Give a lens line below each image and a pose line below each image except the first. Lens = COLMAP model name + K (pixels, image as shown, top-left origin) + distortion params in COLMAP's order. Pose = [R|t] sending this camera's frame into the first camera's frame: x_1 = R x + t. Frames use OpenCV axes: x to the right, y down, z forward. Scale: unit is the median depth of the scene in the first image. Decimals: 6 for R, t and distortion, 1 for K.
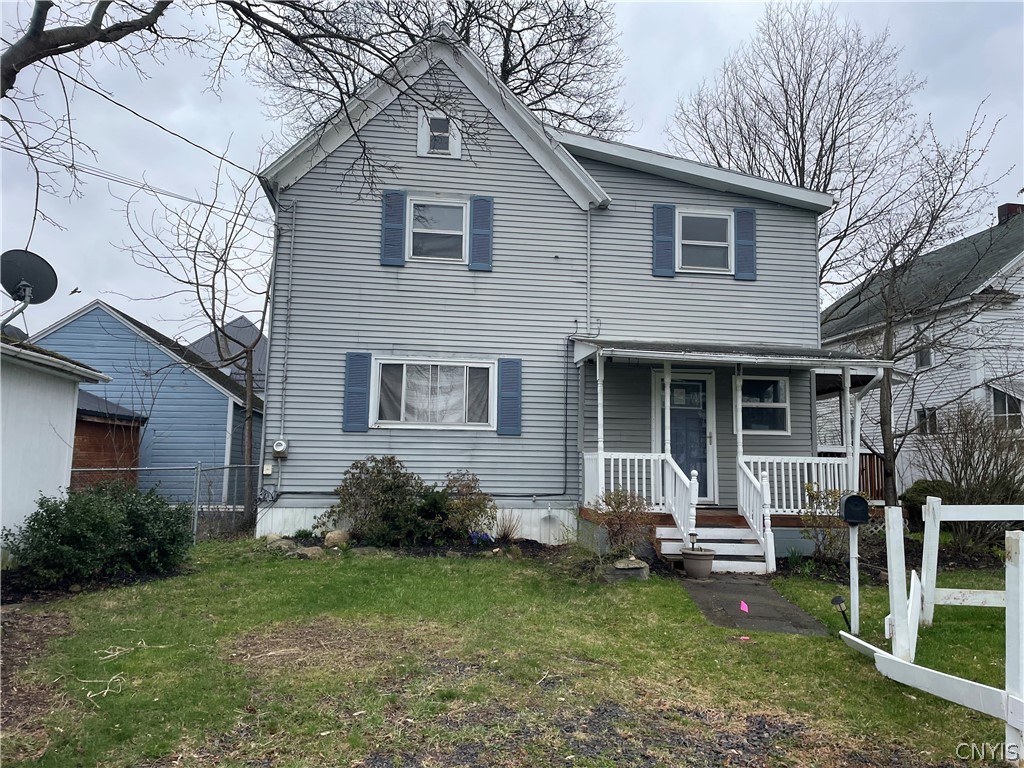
lens RADIAL K [[777.3, 0, 514.7], [0, 777.3, 375.6], [0, 0, 1]] dist [0.061800, -0.025341]
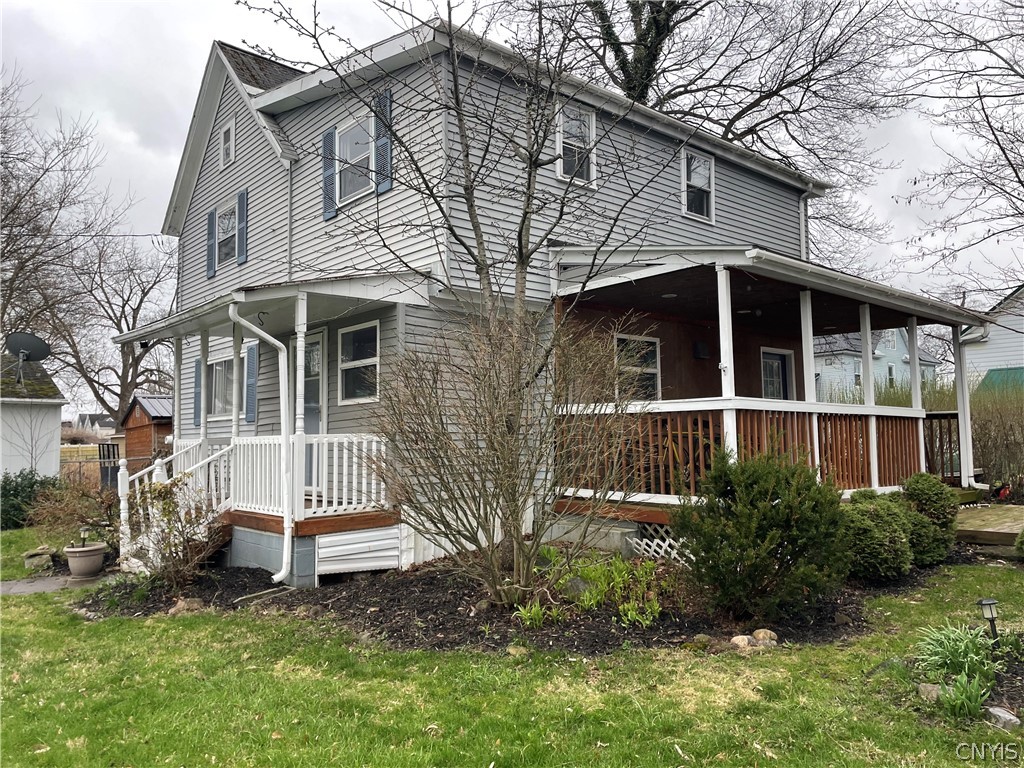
lens RADIAL K [[777.3, 0, 510.0], [0, 777.3, 390.1], [0, 0, 1]] dist [0.061800, -0.025341]
pose [[0.538308, -0.081375, -0.838810, 0.997424], [0.116173, 0.992990, -0.021778, 0.094118], [0.834703, -0.085723, 0.543988, 0.715893]]
